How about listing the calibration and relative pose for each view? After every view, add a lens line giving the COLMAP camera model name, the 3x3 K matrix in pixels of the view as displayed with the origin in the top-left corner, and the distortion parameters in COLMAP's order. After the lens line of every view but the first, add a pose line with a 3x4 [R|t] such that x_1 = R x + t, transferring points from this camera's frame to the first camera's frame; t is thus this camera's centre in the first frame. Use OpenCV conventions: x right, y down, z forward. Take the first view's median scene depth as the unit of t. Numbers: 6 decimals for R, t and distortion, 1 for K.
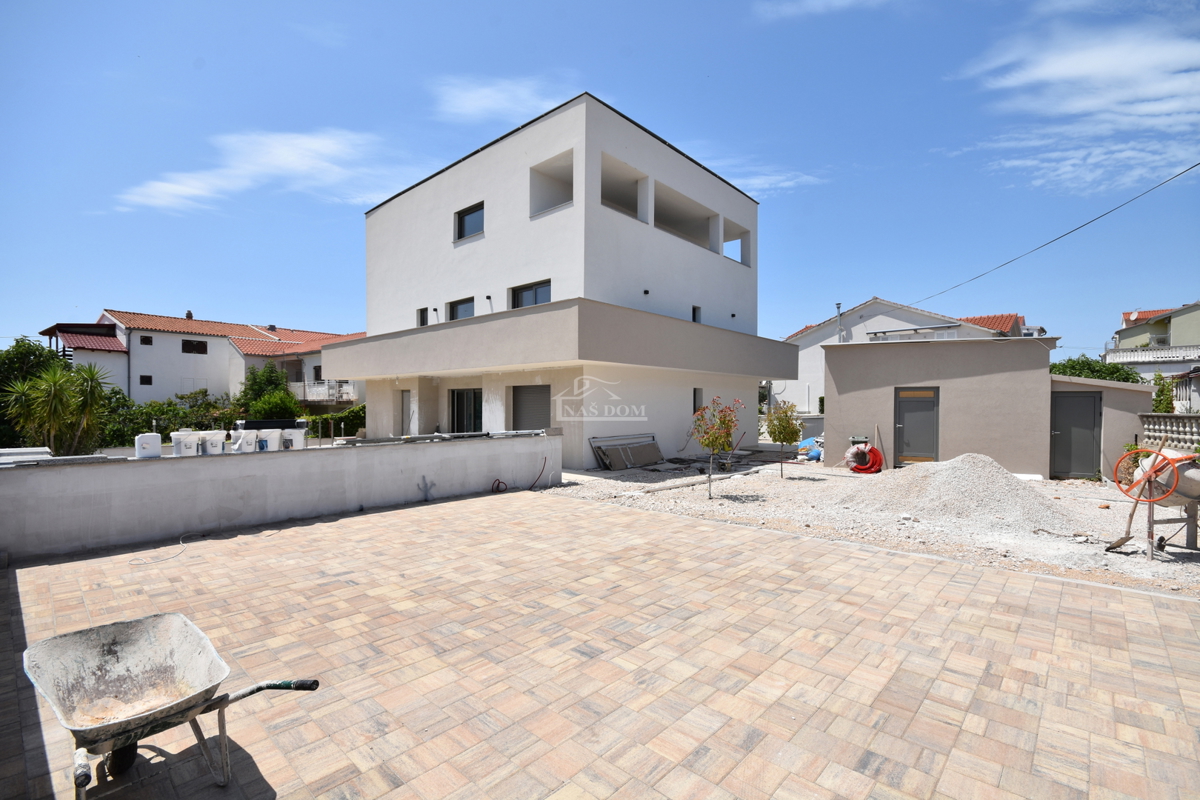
lens RADIAL K [[530.5, 0, 599.1], [0, 530.5, 403.6], [0, 0, 1]] dist [-0.001293, -0.000144]
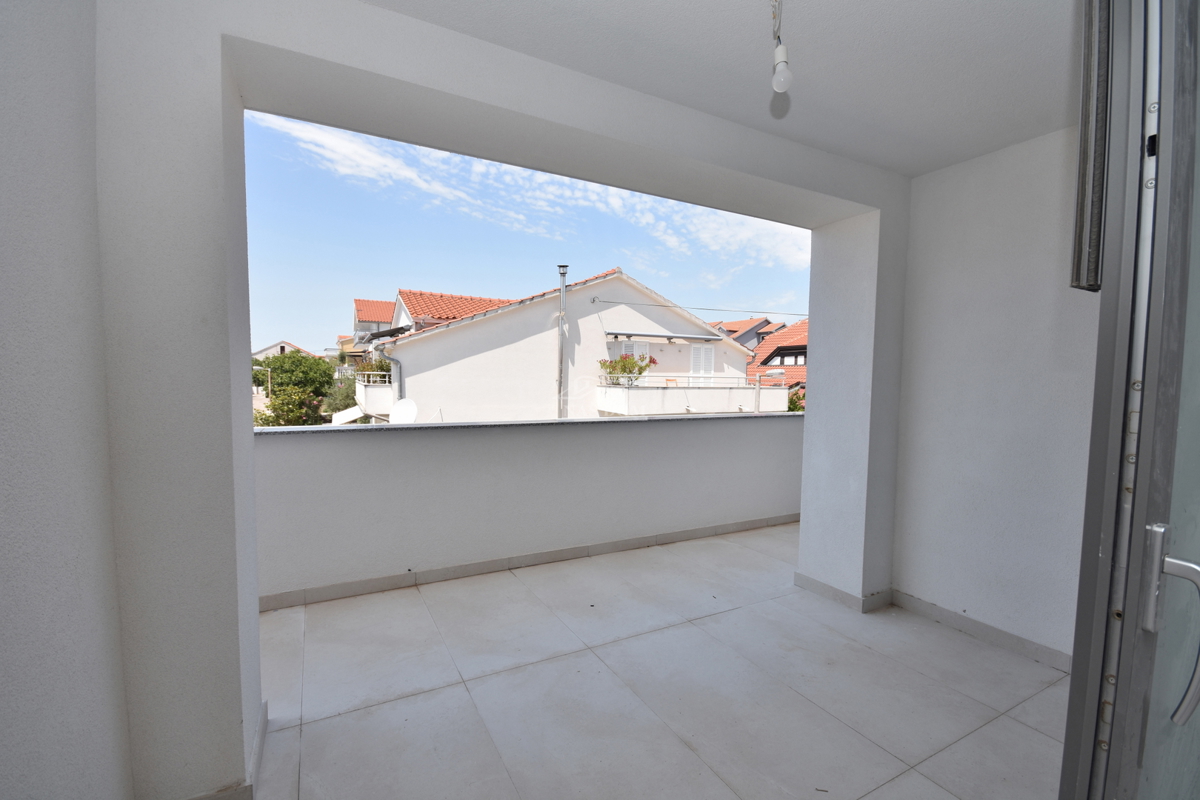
lens RADIAL K [[530.5, 0, 599.6], [0, 530.5, 403.5], [0, 0, 1]] dist [-0.001293, -0.000144]
pose [[0.338740, -0.040731, 0.939998, -0.005752], [-0.011947, 0.998796, 0.047584, -0.086764], [-0.940804, -0.027348, 0.337845, 0.819062]]
